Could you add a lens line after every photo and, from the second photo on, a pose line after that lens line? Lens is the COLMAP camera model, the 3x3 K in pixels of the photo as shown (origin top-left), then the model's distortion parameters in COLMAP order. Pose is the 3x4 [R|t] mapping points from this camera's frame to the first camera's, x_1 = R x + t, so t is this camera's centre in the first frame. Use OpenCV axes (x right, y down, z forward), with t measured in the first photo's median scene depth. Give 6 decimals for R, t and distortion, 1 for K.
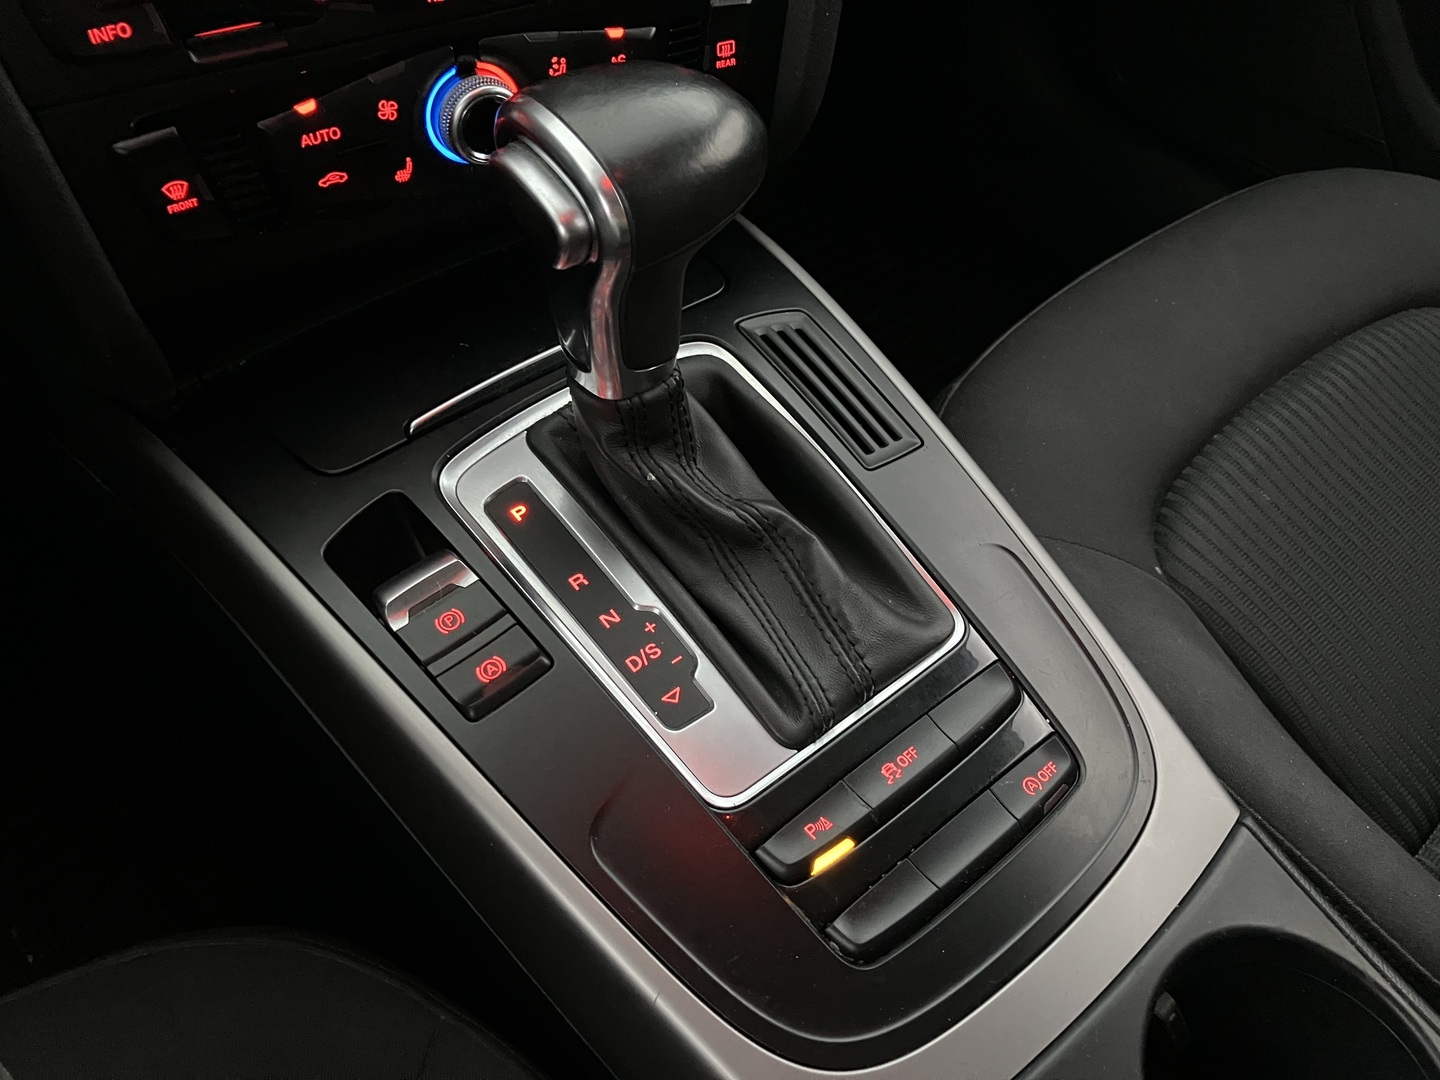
lens RADIAL K [[1189.6, 0, 723.2], [0, 1189.6, 527.5], [0, 0, 1]] dist [0.016349, 0.009042]
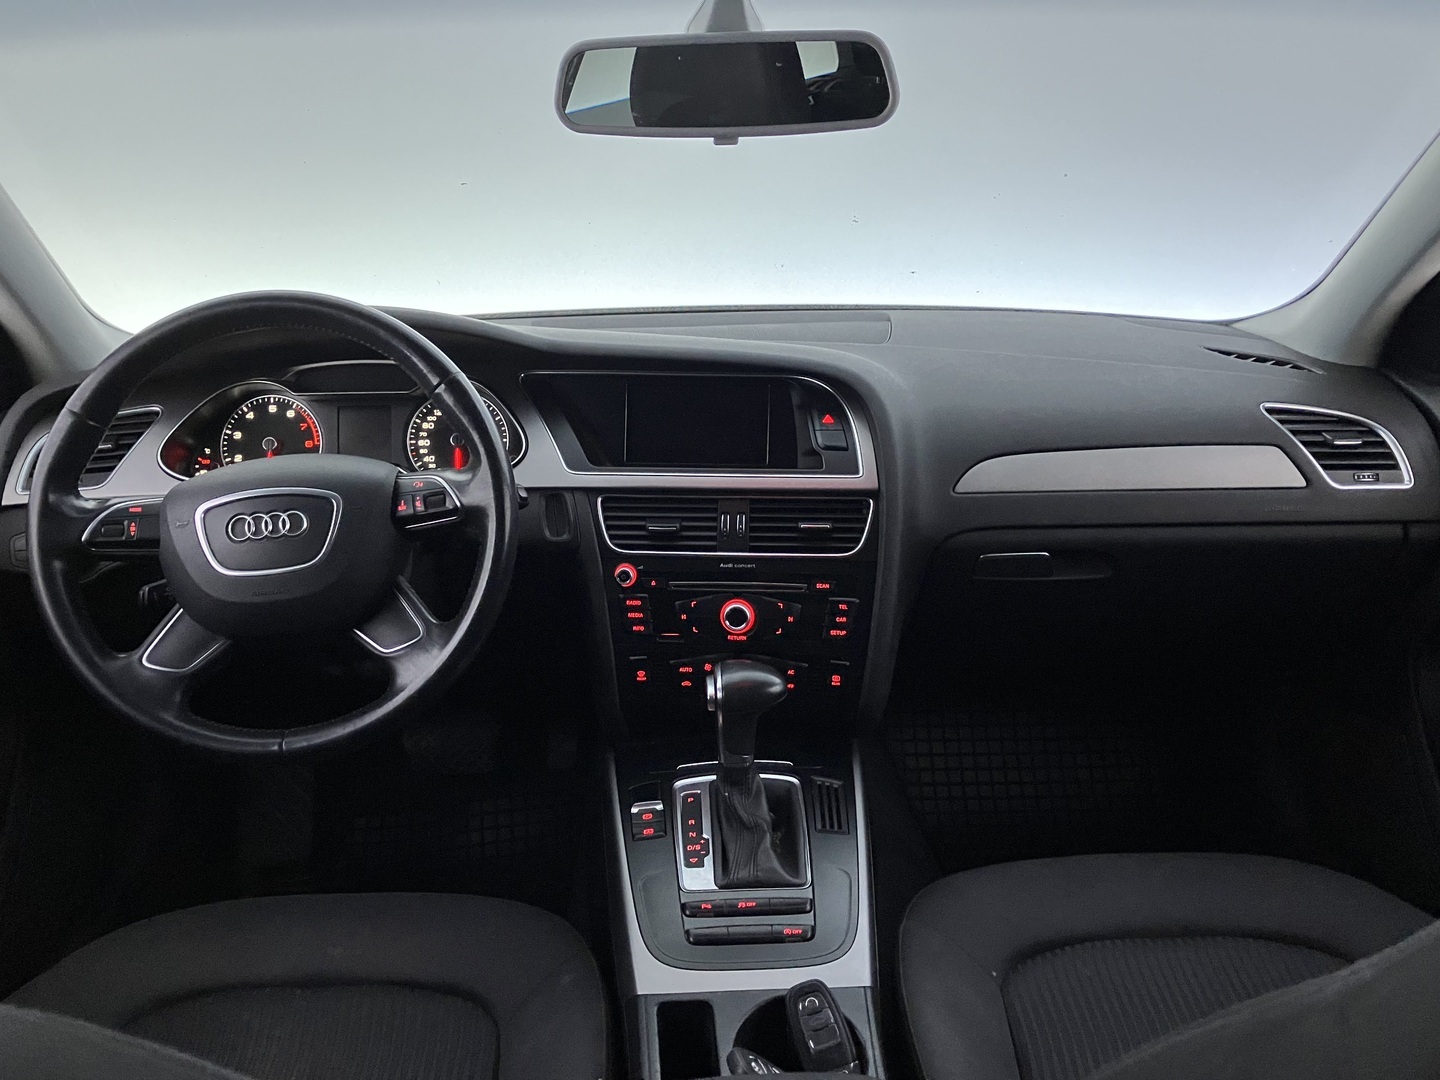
lens RADIAL K [[1169.8, 0, 684.4], [0, 1169.8, 534.5], [0, 0, 1]] dist [0.085857, -0.152790]
pose [[0.777250, 0.110081, -0.619488, 1.527184], [-0.430264, 0.811374, -0.395658, 0.606512], [0.459082, 0.574068, 0.678004, -1.303383]]
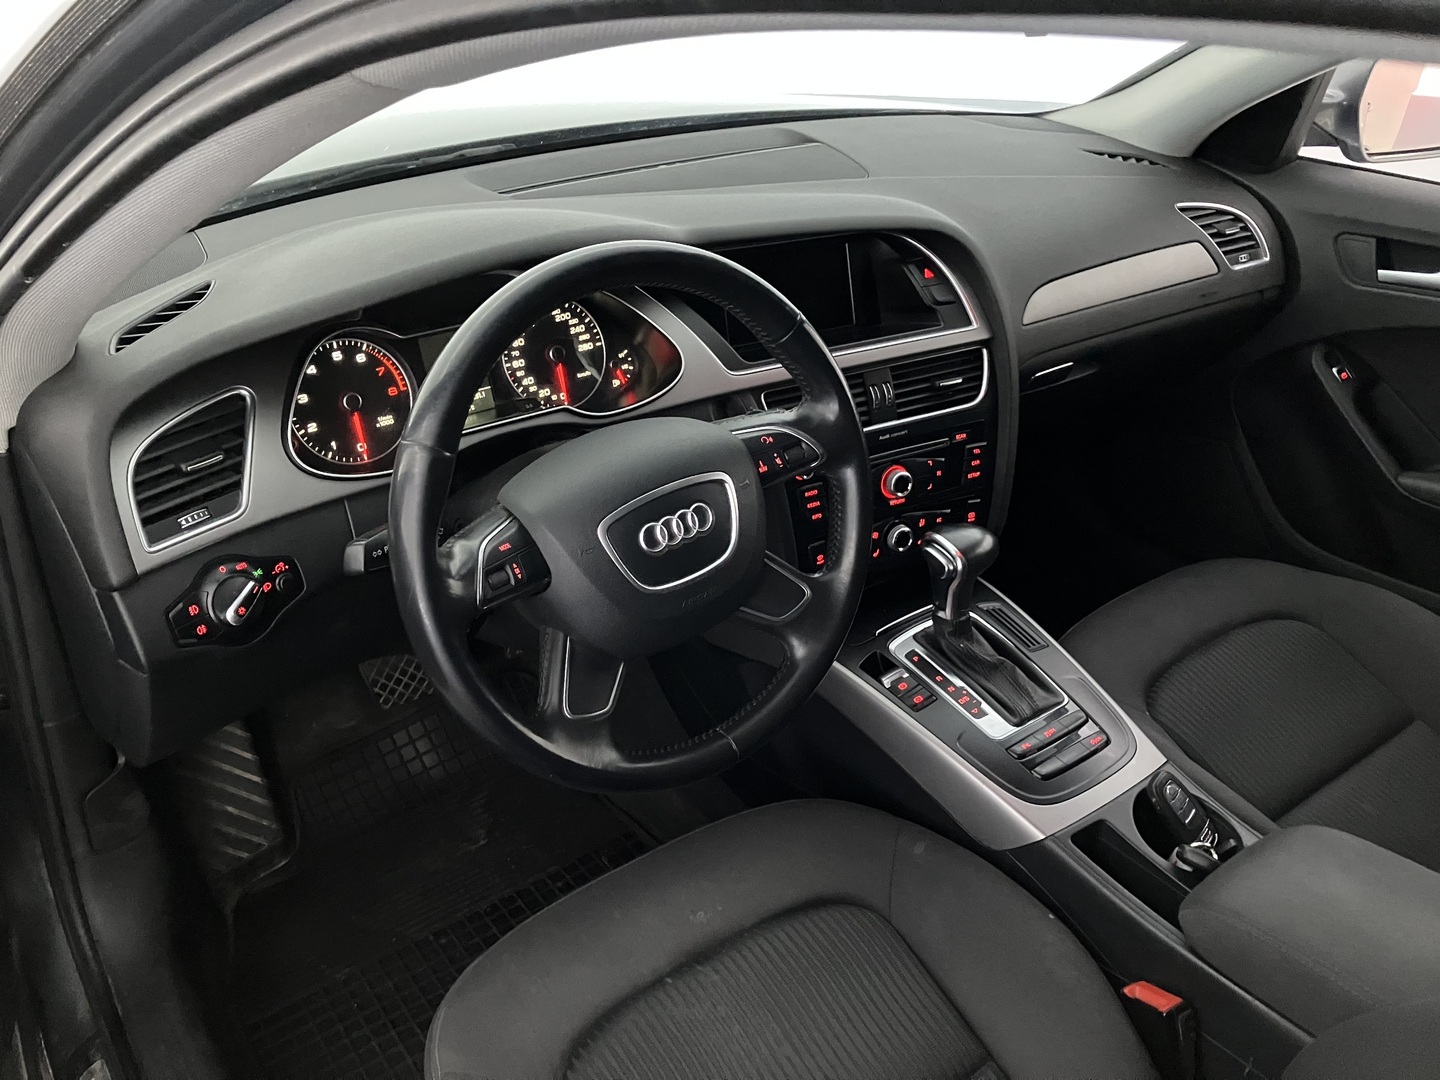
lens RADIAL K [[1169.8, 0, 684.4], [0, 1169.8, 534.5], [0, 0, 1]] dist [0.085857, -0.152790]
pose [[0.995574, 0.005081, -0.093842, -0.494062], [-0.034339, 0.949161, -0.312913, 0.666916], [0.087481, 0.314750, 0.945135, -2.068220]]
